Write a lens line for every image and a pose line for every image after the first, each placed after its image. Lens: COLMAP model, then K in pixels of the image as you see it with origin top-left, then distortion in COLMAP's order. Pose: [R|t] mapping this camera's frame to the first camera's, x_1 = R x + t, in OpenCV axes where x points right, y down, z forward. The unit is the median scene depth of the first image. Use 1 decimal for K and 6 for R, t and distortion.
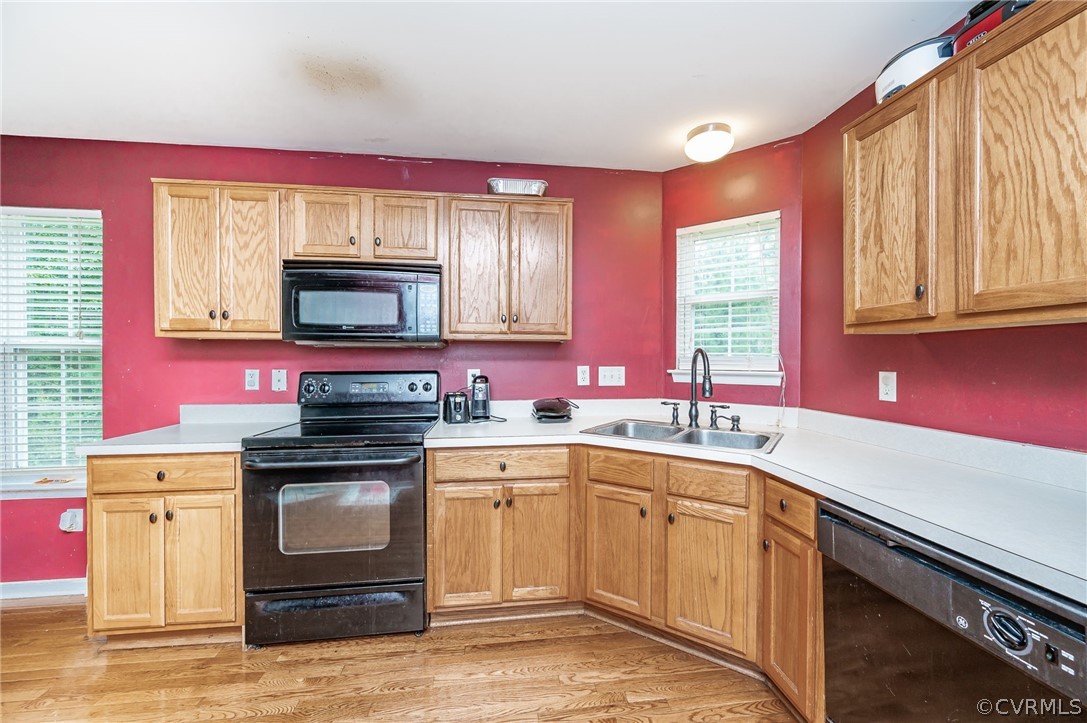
lens RADIAL K [[428.2, 0, 545.5], [0, 428.2, 362.4], [0, 0, 1]] dist [-0.006835, -0.000309]
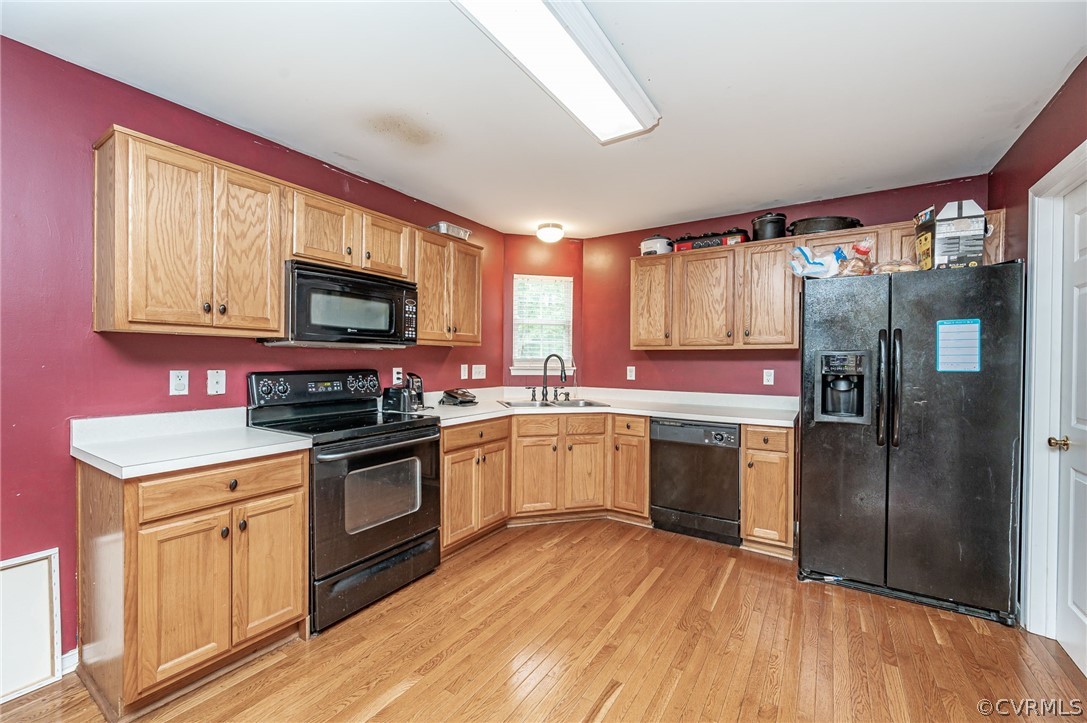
lens RADIAL K [[428.2, 0, 546.2], [0, 428.2, 362.2], [0, 0, 1]] dist [-0.006835, -0.000309]
pose [[0.655242, -0.000068, 0.755419, -0.977040], [-0.002344, 0.999995, 0.002124, -0.003705], [-0.755415, -0.003163, 0.655239, -0.101321]]
